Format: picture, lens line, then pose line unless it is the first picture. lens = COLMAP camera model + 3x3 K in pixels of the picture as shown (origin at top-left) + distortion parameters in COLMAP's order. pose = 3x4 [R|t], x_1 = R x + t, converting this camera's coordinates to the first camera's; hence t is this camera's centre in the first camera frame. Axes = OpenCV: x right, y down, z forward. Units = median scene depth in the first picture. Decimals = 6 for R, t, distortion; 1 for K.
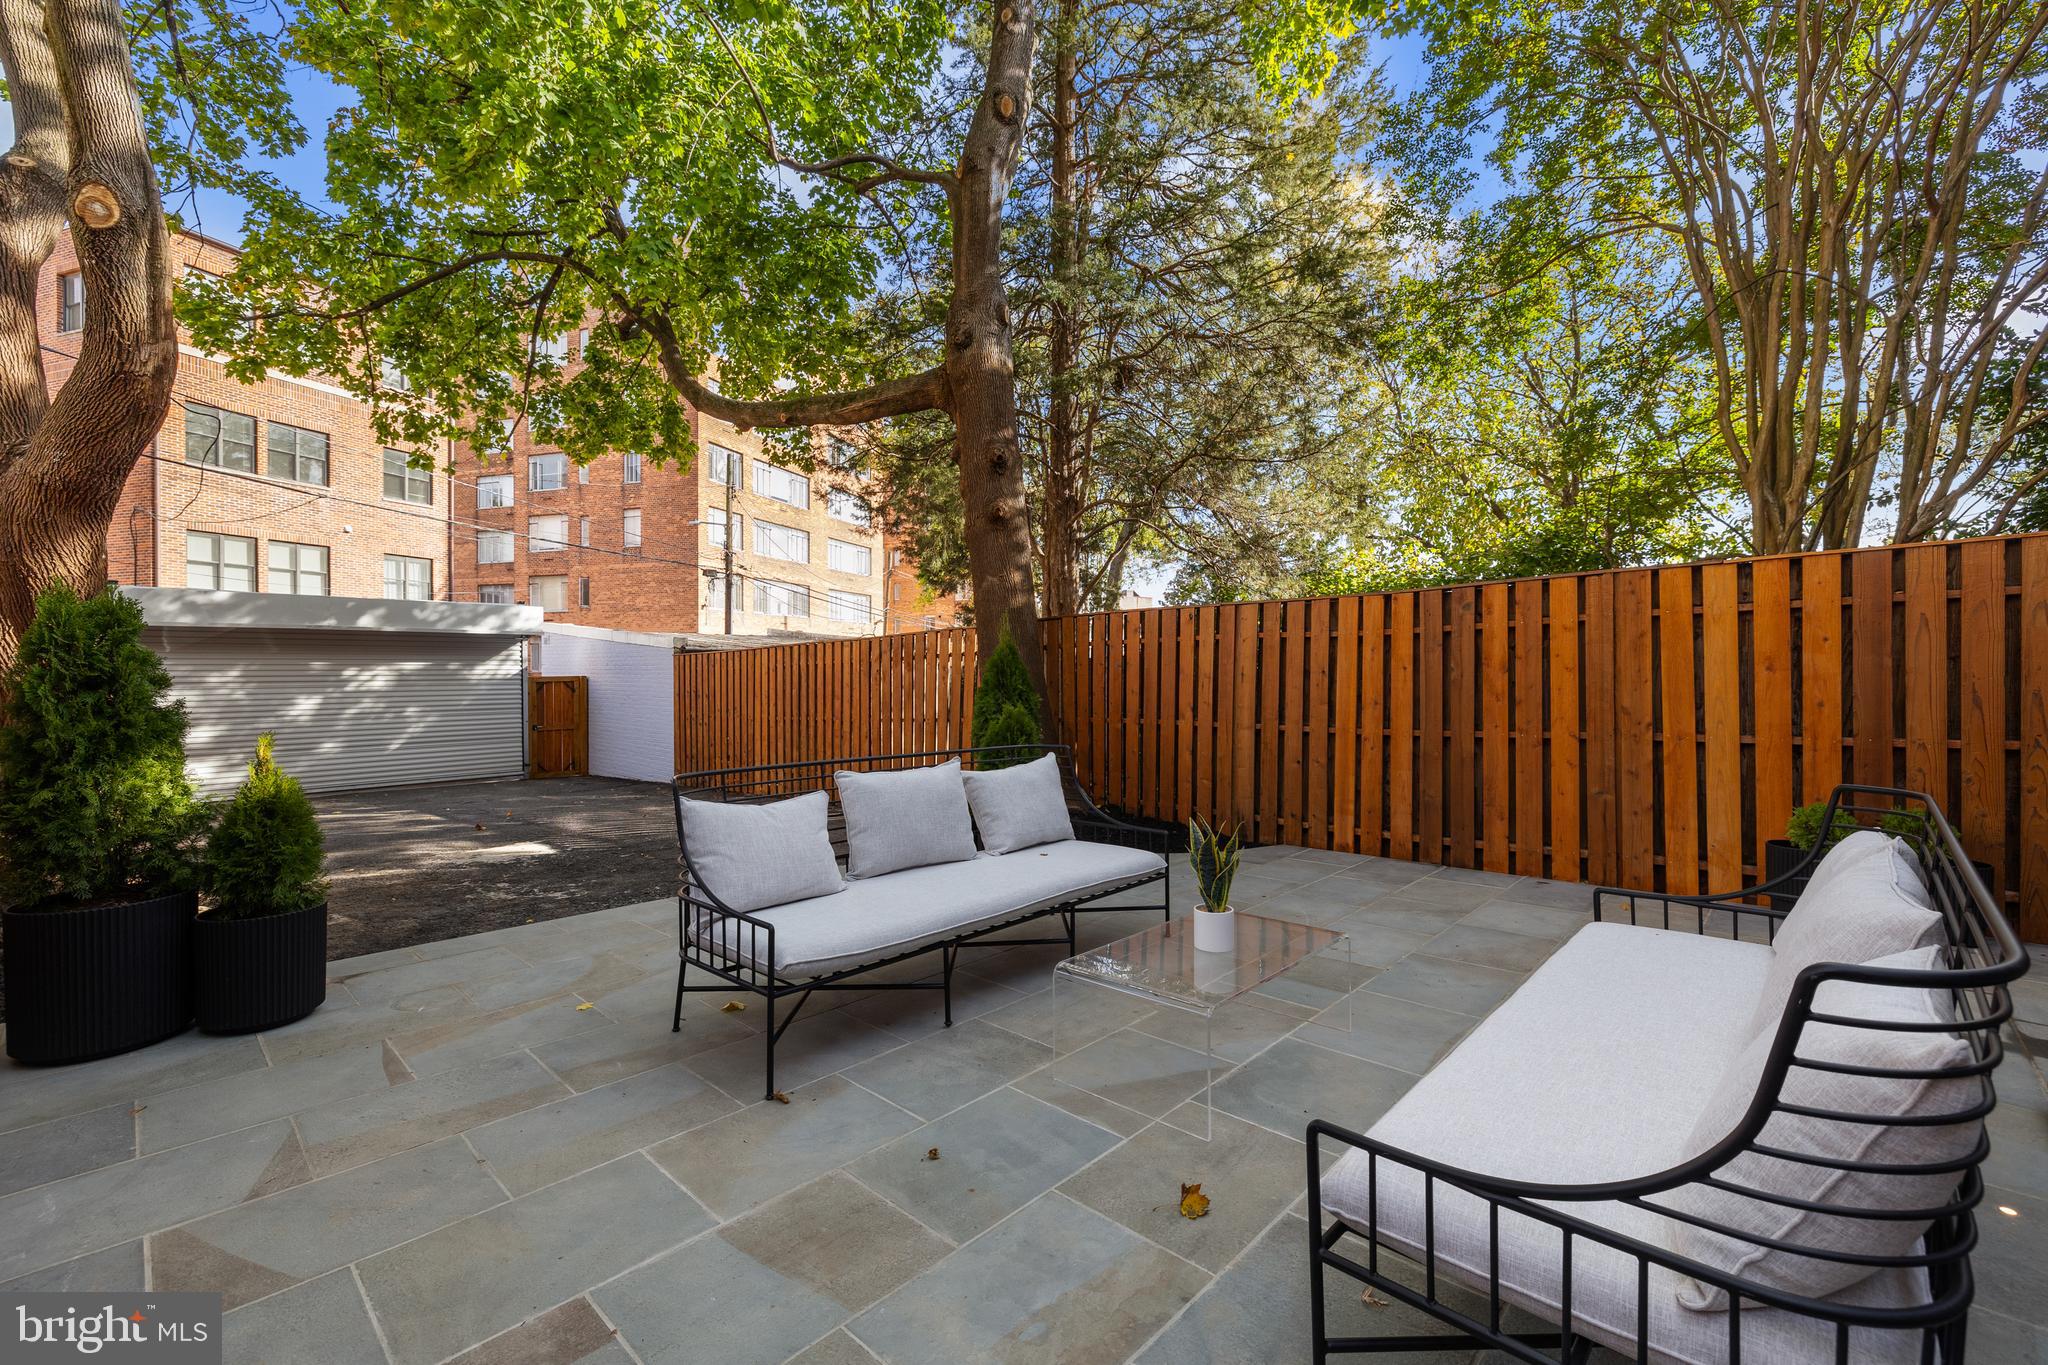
lens RADIAL K [[866.7, 0, 1020.3], [0, 866.7, 665.7], [0, 0, 1]] dist [0.000300, 0.000099]
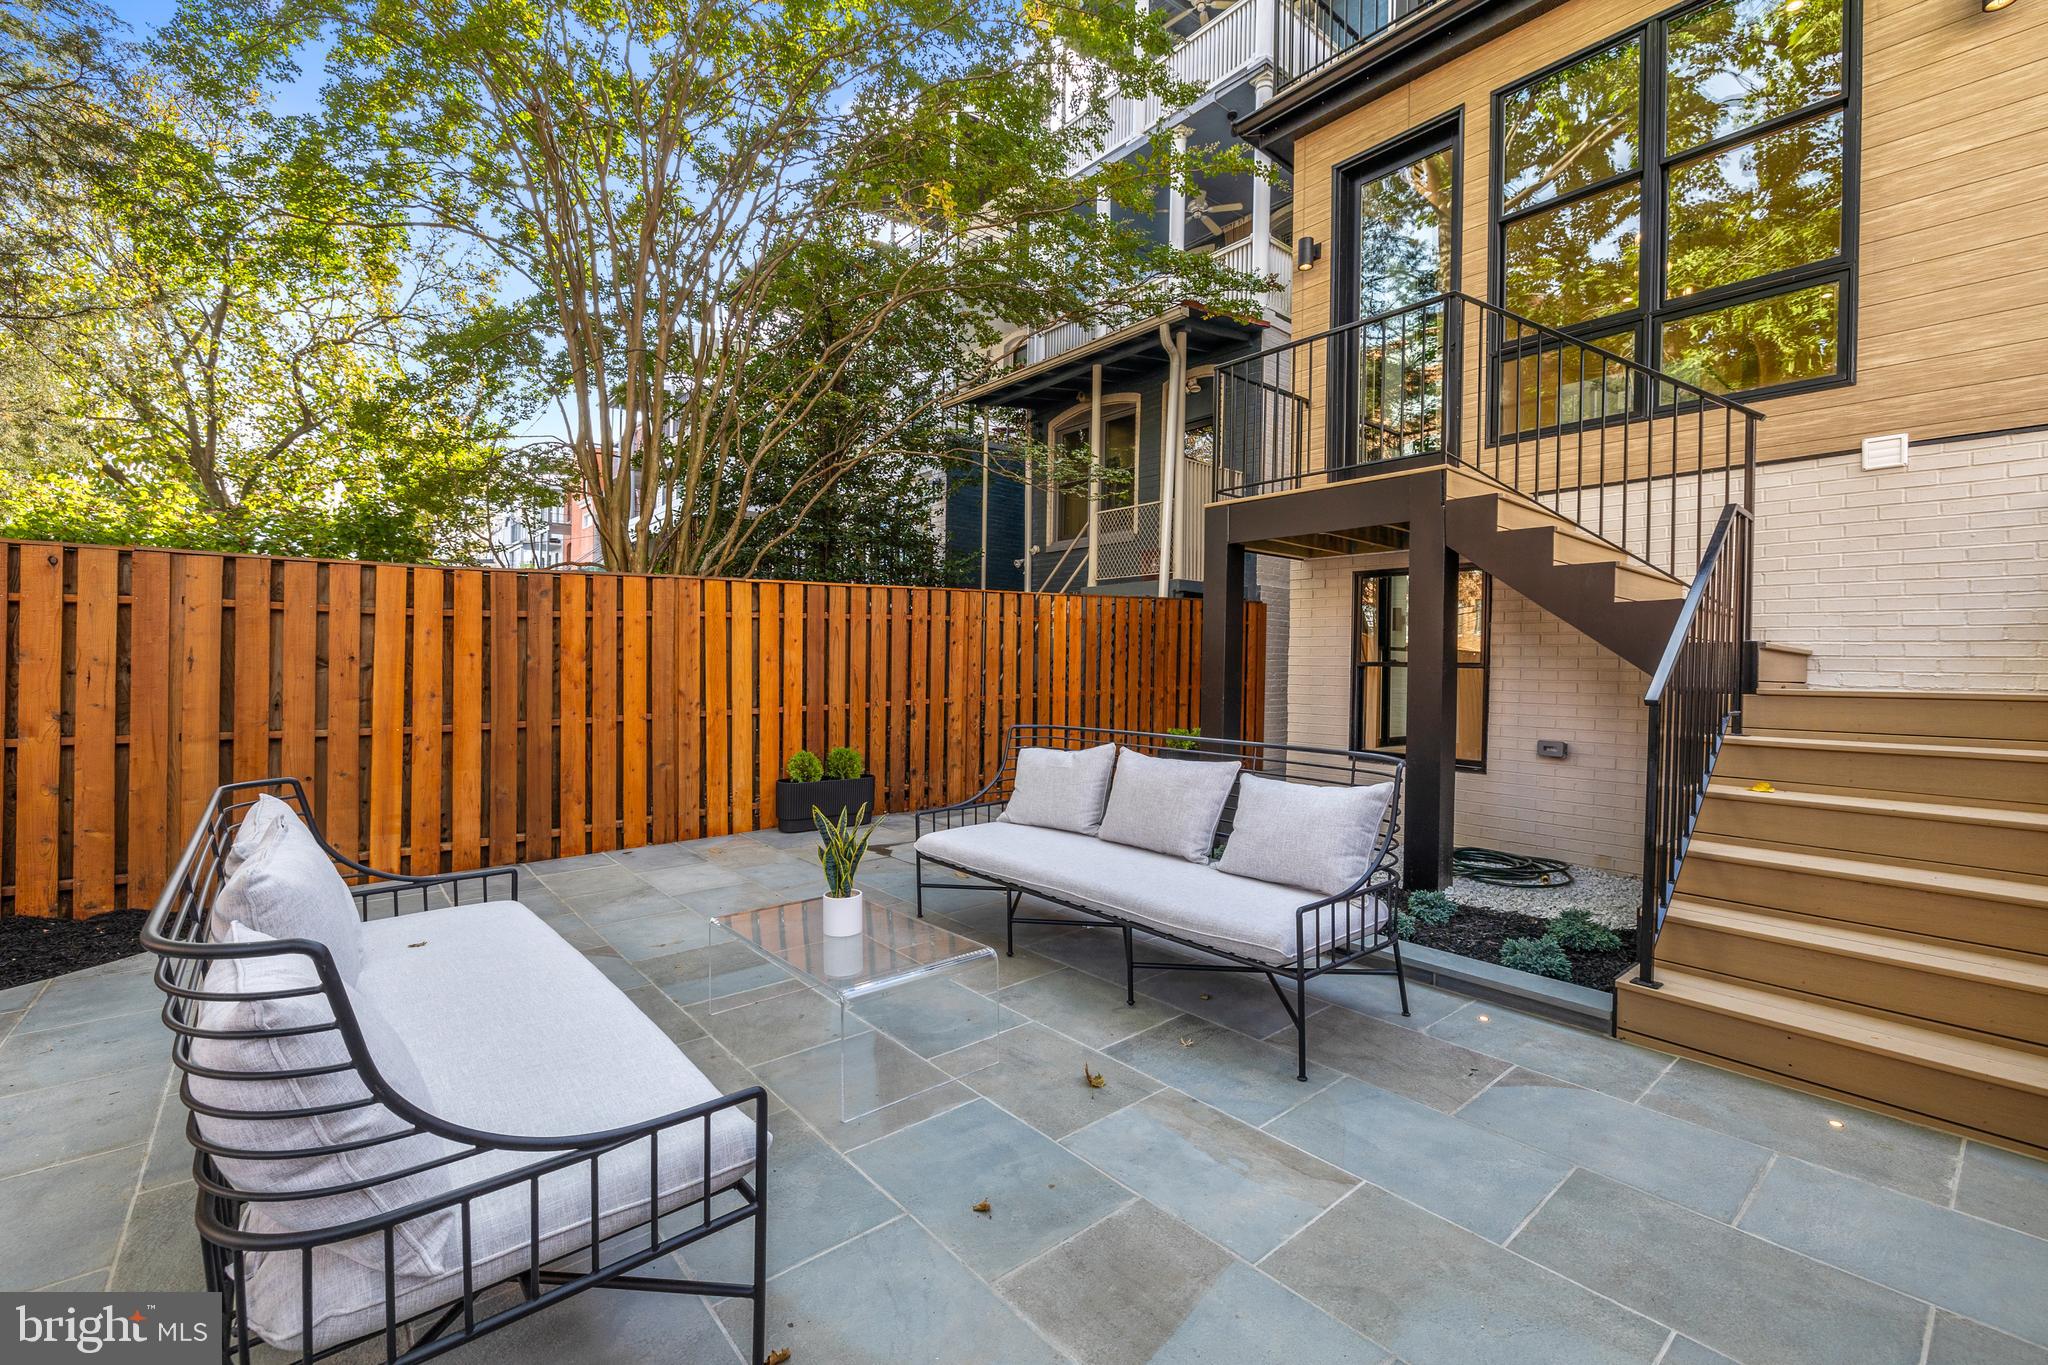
lens RADIAL K [[866.7, 0, 1020.3], [0, 866.7, 665.7], [0, 0, 1]] dist [0.000300, 0.000099]
pose [[0.111228, 0.000663, 0.993795, -0.542572], [-0.017026, 0.999854, 0.001238, 0.005258], [-0.993649, -0.017058, 0.111223, 0.485960]]
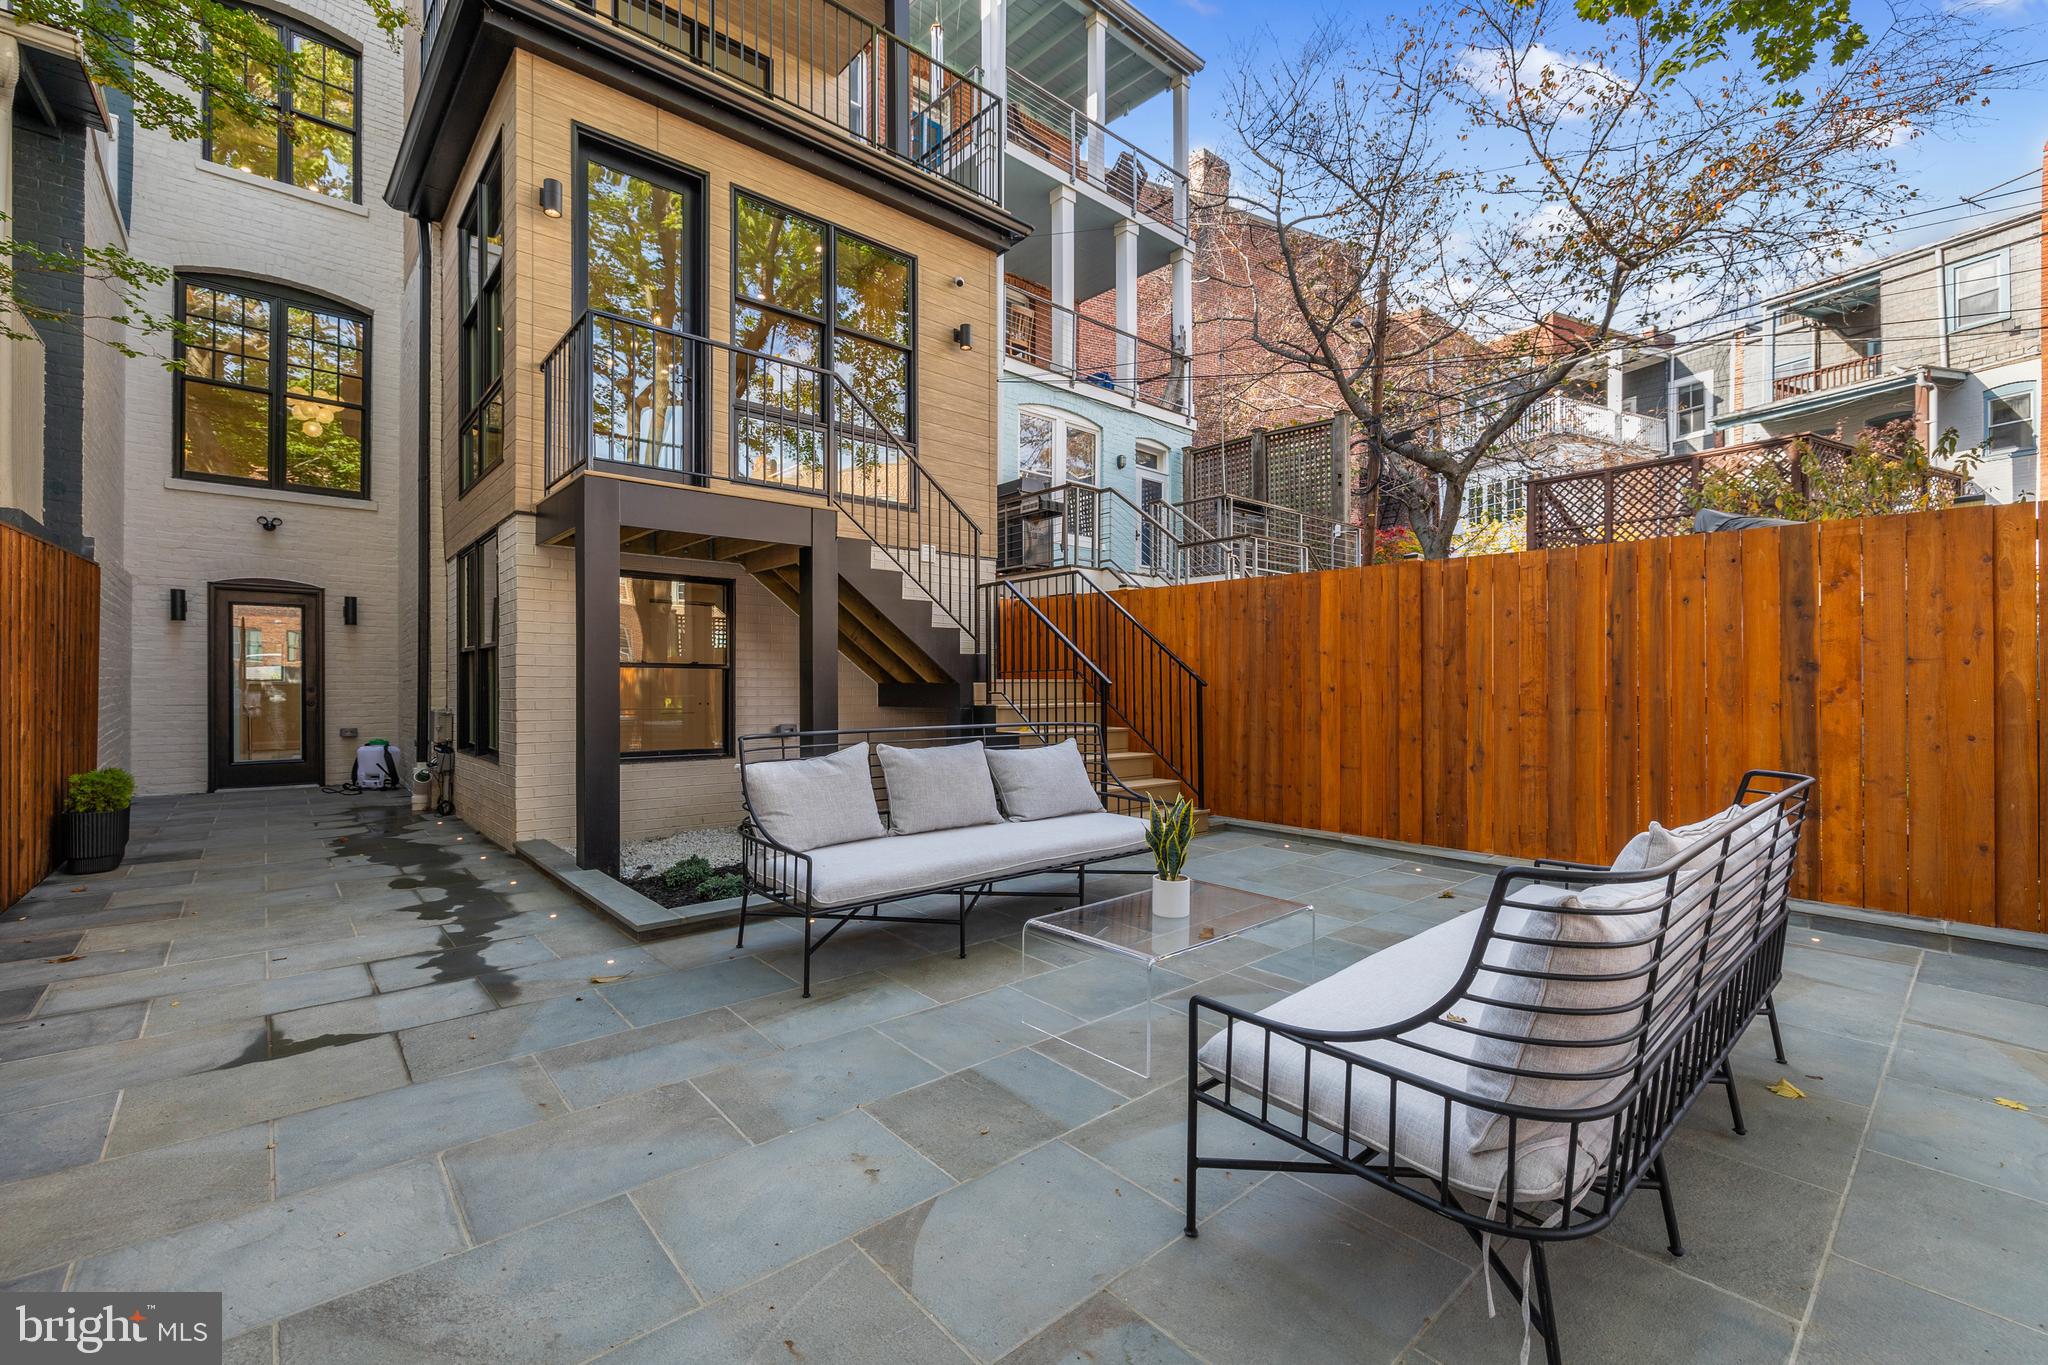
lens RADIAL K [[858.1, 0, 1012.2], [0, 858.1, 684.4], [0, 0, 1]] dist [-0.001322, 0.000052]
pose [[-0.994533, -0.000468, 0.104425, 0.216497], [-0.000329, 0.999999, 0.001348, 0.027768], [-0.104425, 0.001306, -0.994532, 1.470382]]
